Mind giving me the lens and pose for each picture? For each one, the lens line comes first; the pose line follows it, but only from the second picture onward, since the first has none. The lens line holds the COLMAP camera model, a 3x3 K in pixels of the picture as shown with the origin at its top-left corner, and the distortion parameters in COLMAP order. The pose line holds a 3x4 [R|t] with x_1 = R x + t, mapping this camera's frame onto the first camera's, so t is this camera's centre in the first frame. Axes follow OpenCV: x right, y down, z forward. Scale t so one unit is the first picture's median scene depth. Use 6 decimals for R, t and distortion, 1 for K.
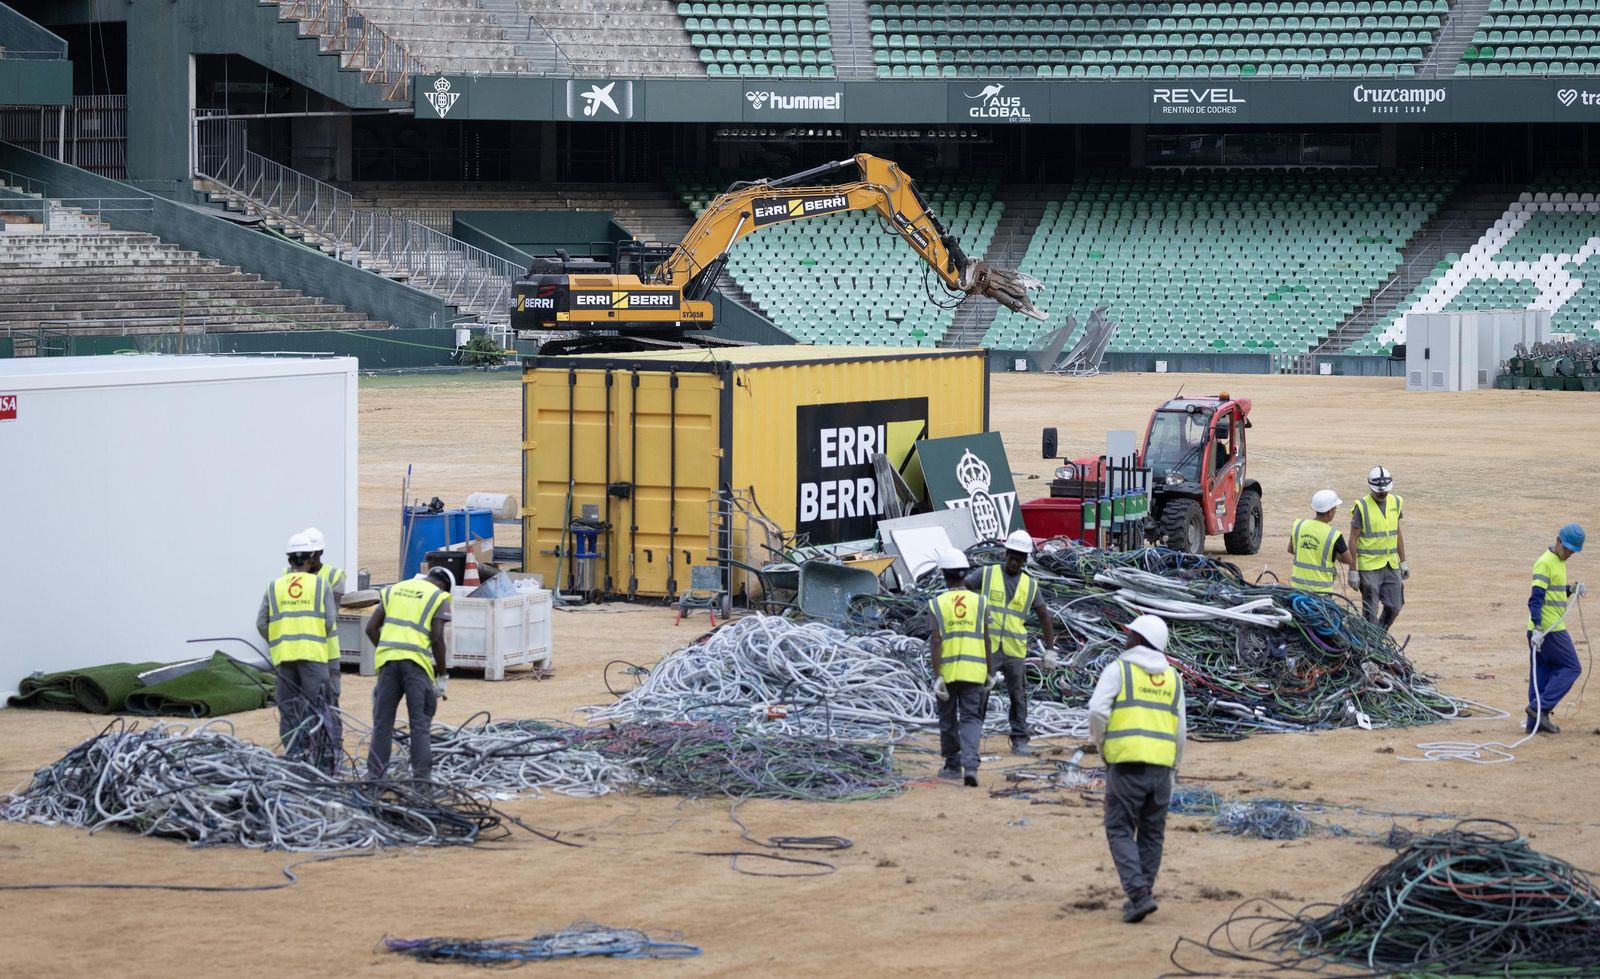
lens RADIAL K [[7966.0, 0, 800.0], [0, 7966.0, 489.5], [0, 0, 1]] dist [-0.006915, 3.680877]
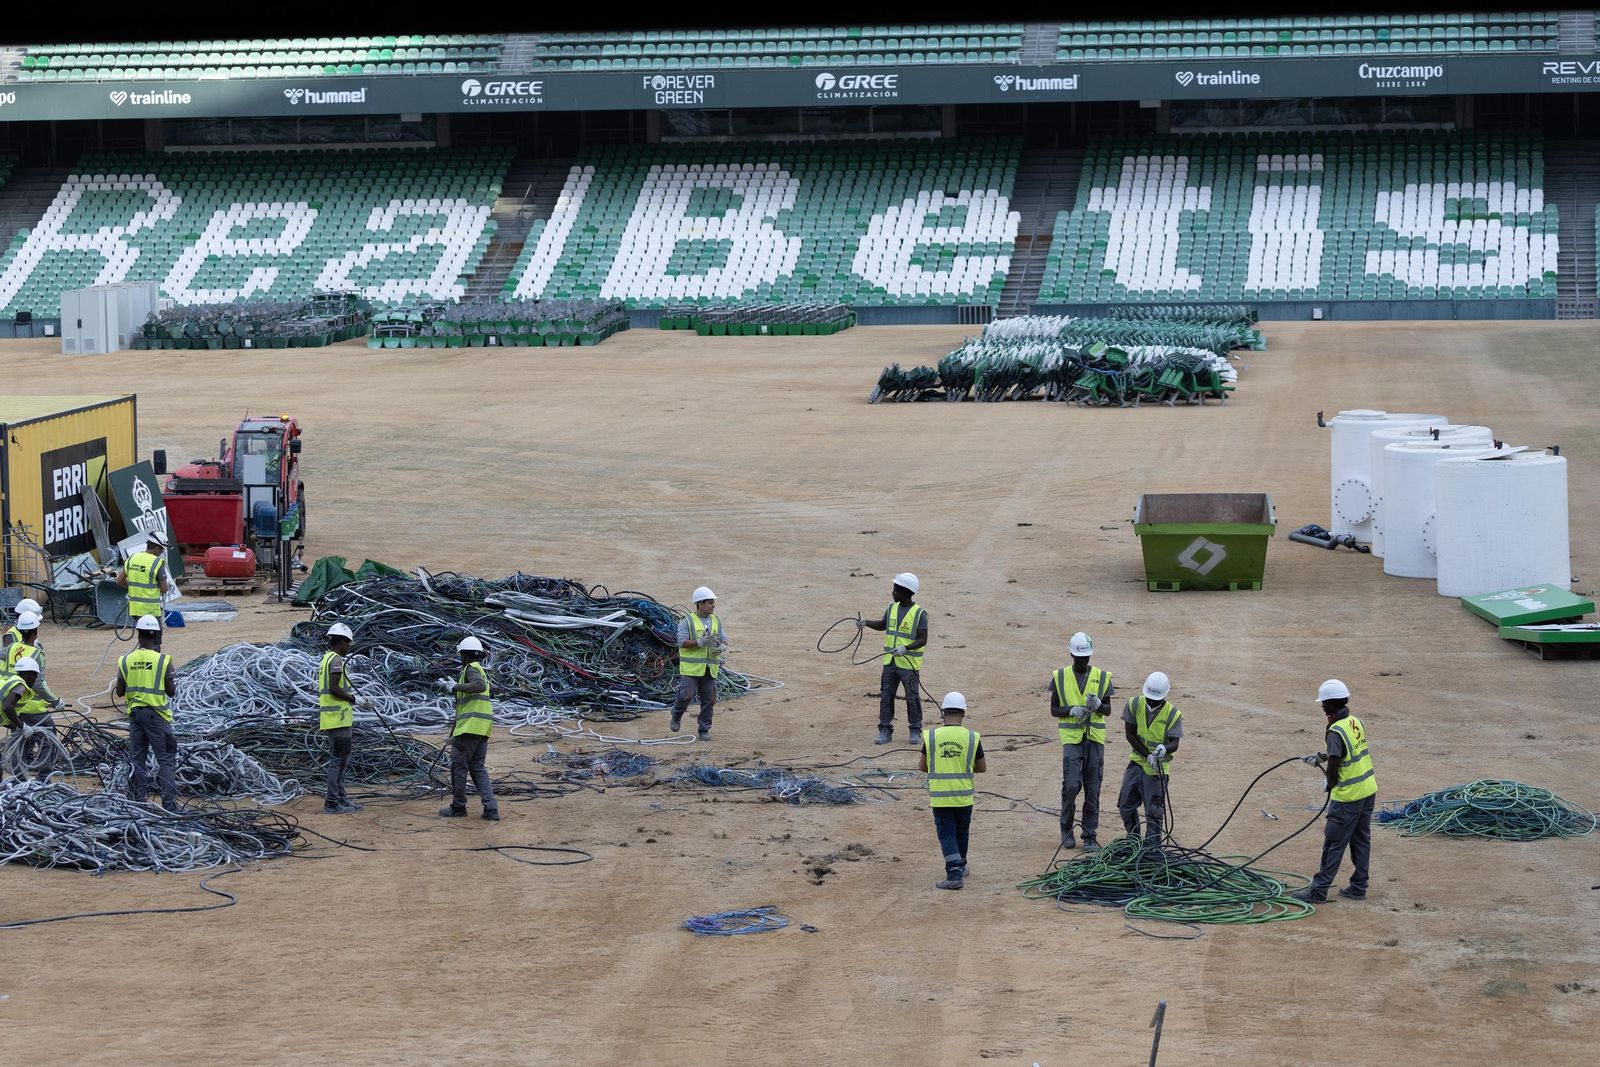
lens RADIAL K [[10833.0, 0, 800.0], [0, 10833.0, 533.5], [0, 0, 1]] dist [-0.082151, -8.977268]
pose [[0.803676, -0.071881, 0.590709, -0.915886], [0.017912, 0.995150, 0.096727, -0.161322], [-0.594797, -0.067156, 0.801066, -0.445735]]
